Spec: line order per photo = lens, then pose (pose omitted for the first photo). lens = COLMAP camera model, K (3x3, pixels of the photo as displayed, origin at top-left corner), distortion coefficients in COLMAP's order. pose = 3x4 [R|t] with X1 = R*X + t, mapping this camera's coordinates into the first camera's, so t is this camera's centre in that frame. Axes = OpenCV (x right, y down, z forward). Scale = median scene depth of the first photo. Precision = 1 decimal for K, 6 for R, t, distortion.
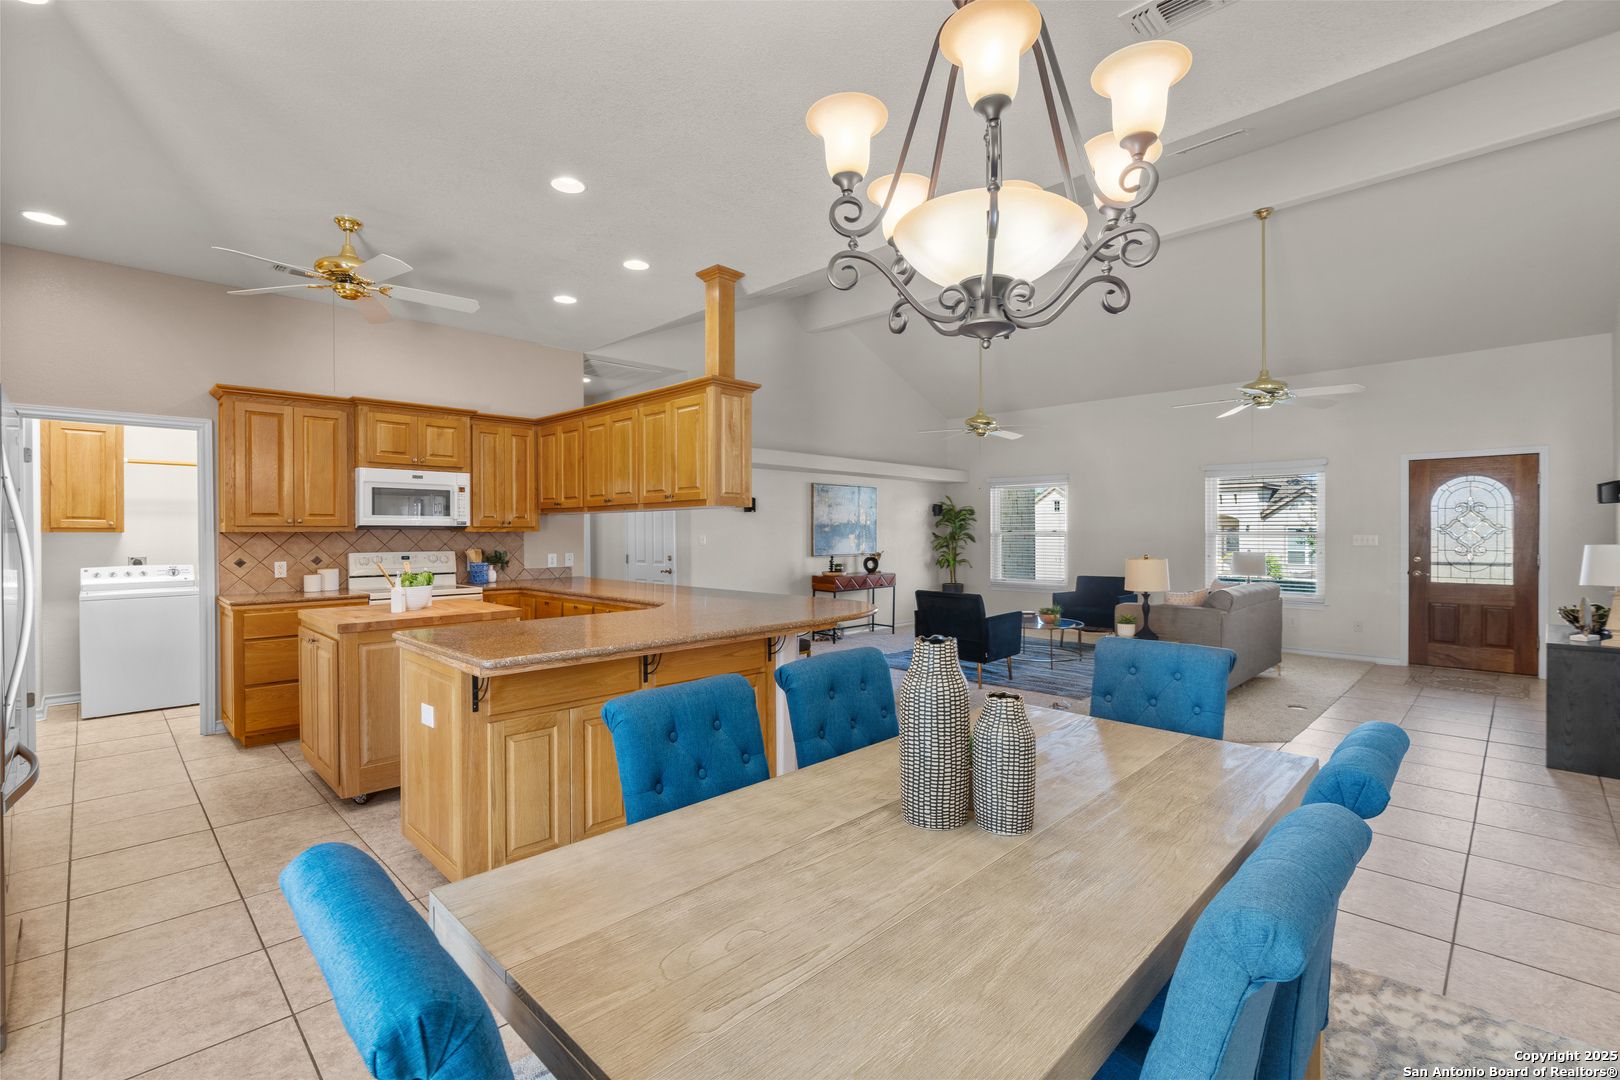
lens RADIAL K [[723.3, 0, 805.4], [0, 723.3, 545.4], [0, 0, 1]] dist [-0.004276, 0.000169]
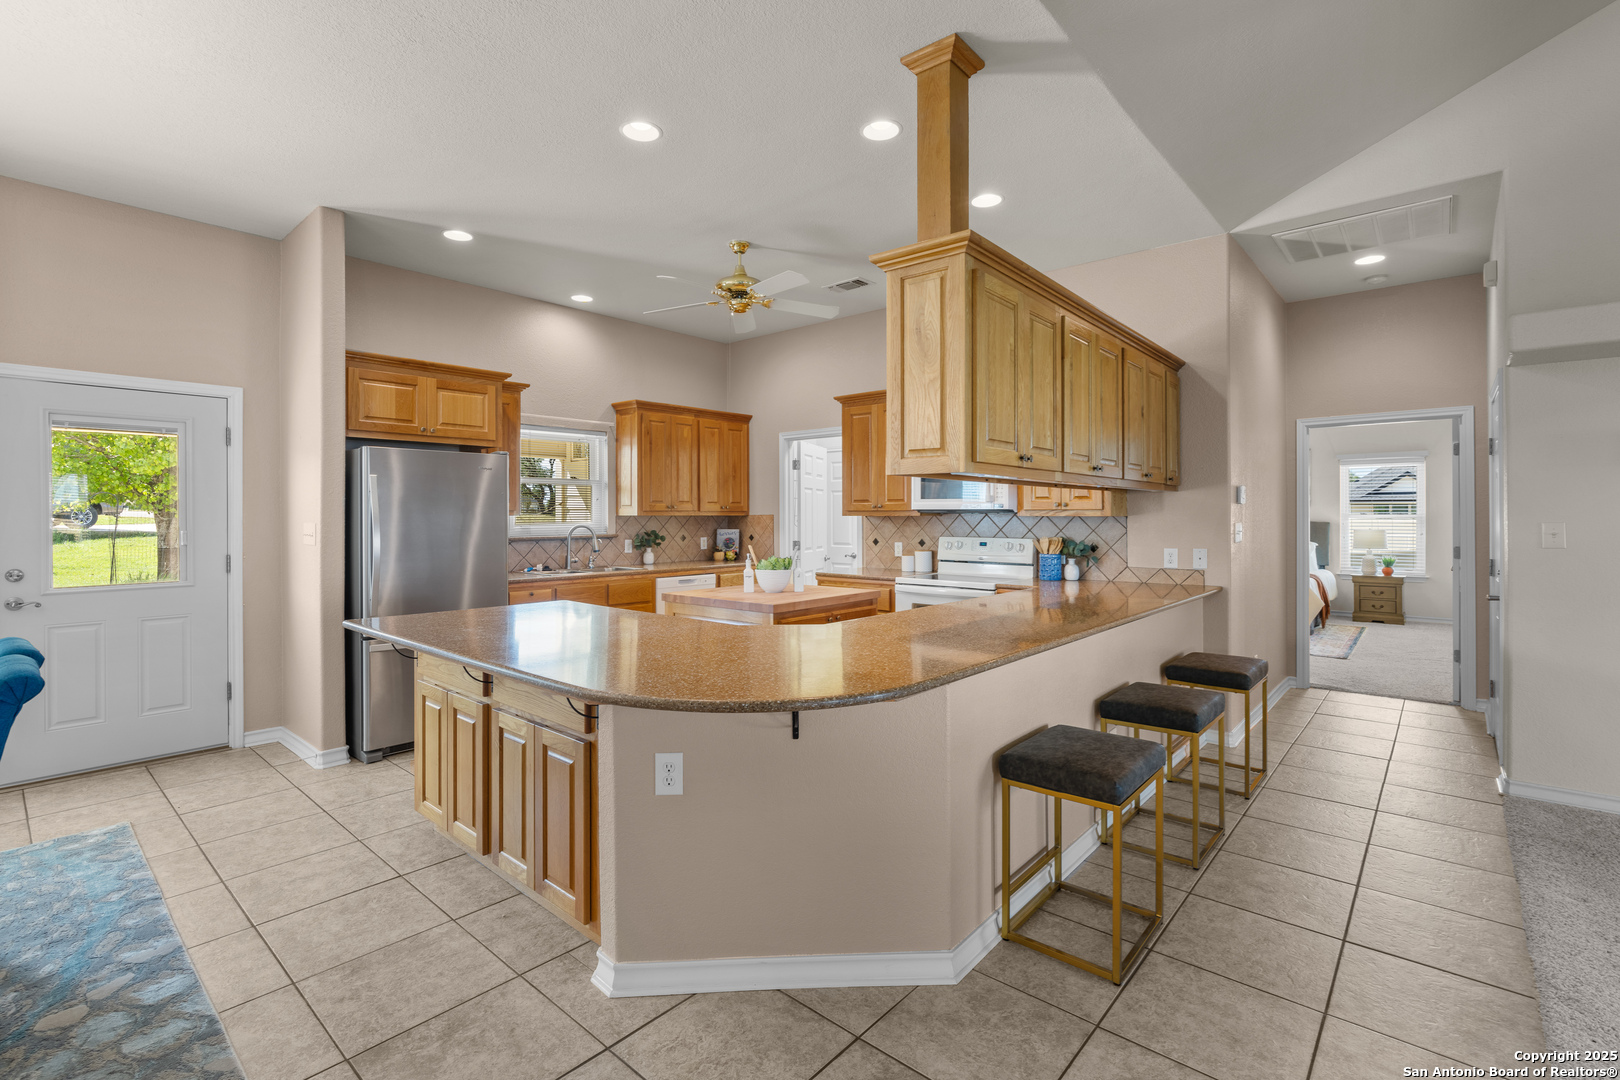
lens RADIAL K [[734.5, 0, 811.8], [0, 734.5, 514.8], [0, 0, 1]] dist [-0.007541, 0.000419]
pose [[0.066024, 0.003229, -0.997813, 0.330143], [-0.017408, 0.999846, 0.002084, -0.016393], [0.997666, 0.017232, 0.066070, 0.638614]]
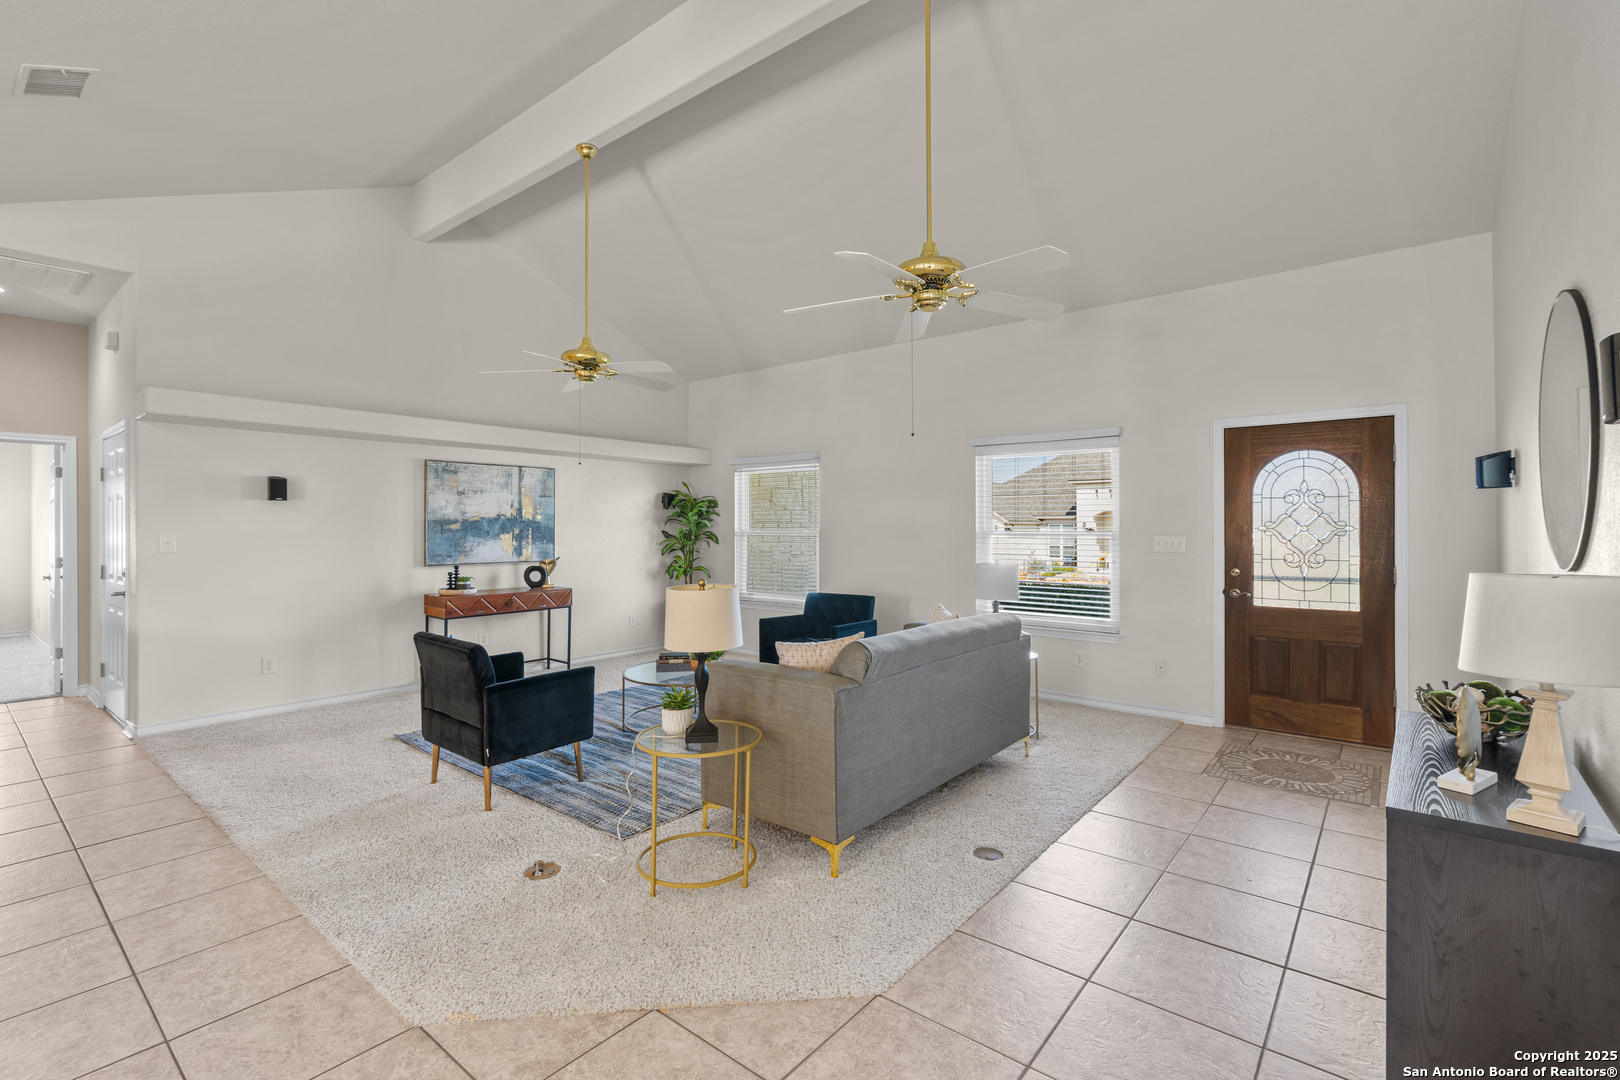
lens RADIAL K [[729.0, 0, 804.4], [0, 729.0, 533.3], [0, 0, 1]] dist [-0.007822, 0.000692]
pose [[0.995233, 0.000662, 0.097521, 0.422131], [0.000360, 0.999945, -0.010460, -0.012115], [-0.097523, 0.010445, 0.995178, 0.396675]]
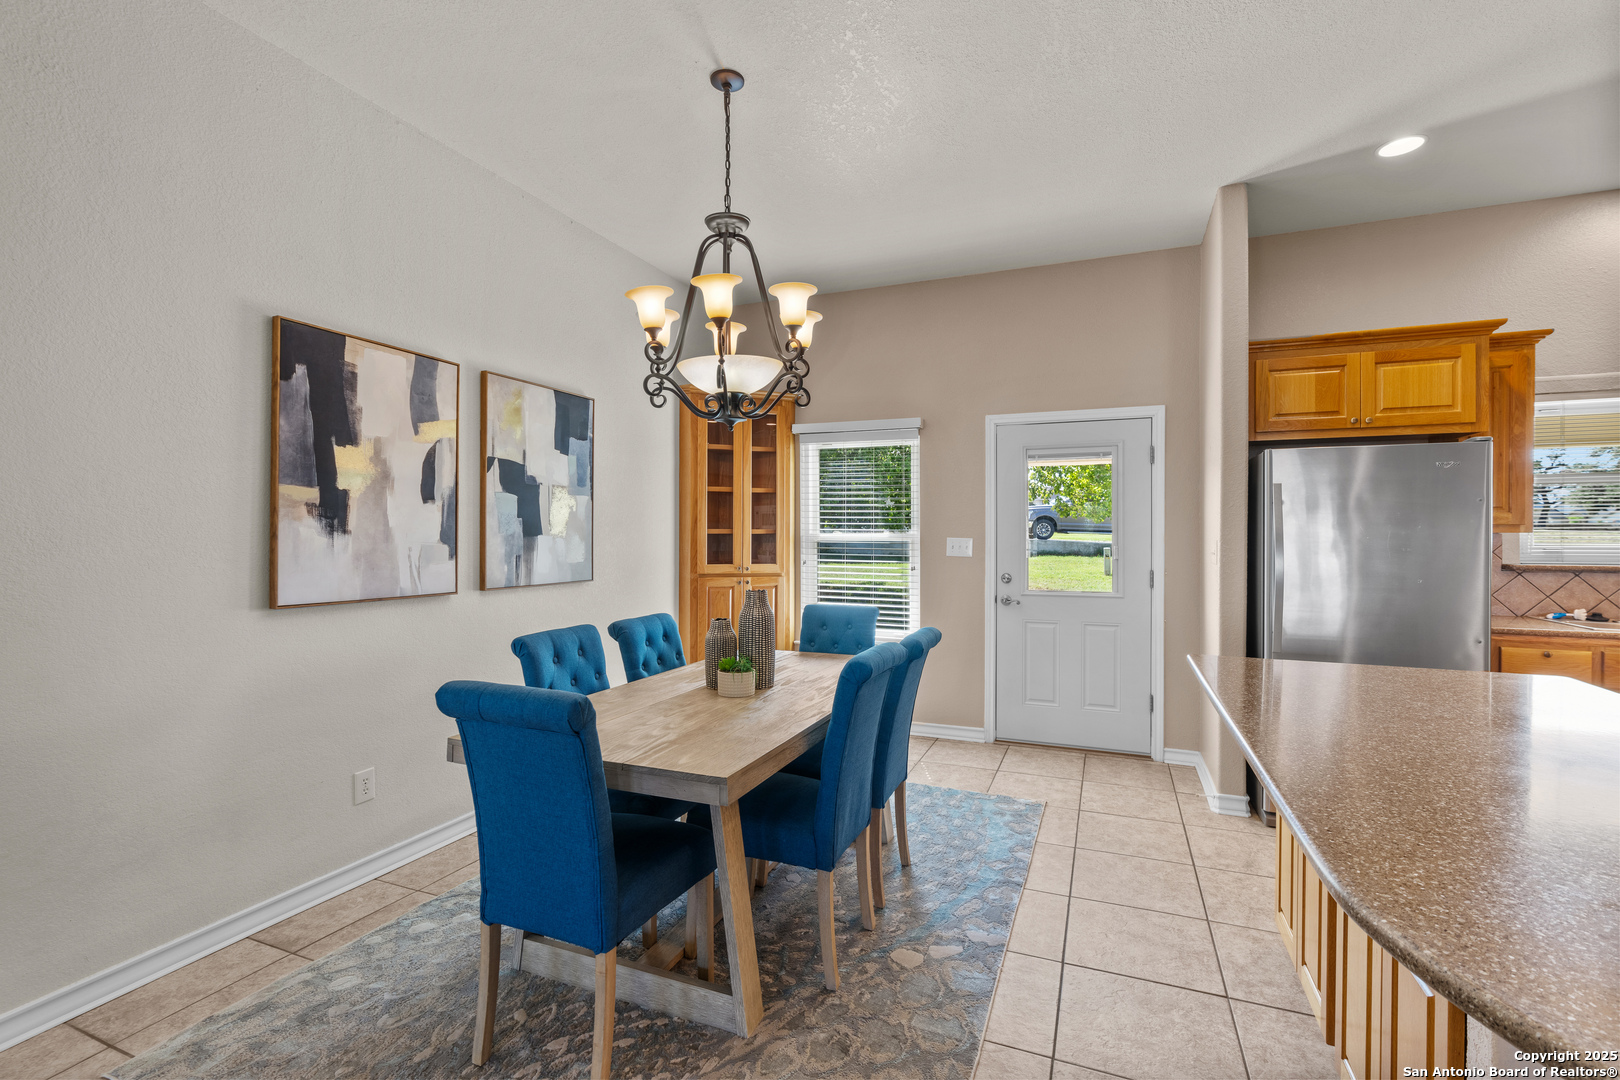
lens RADIAL K [[722.7, 0, 809.8], [0, 722.7, 536.6], [0, 0, 1]] dist [-0.017946, 0.005997]
pose [[-0.926843, 0.003686, -0.375431, 0.178231], [-0.004967, 0.999744, 0.022077, -0.014097], [0.375416, 0.022327, -0.926588, 0.654856]]
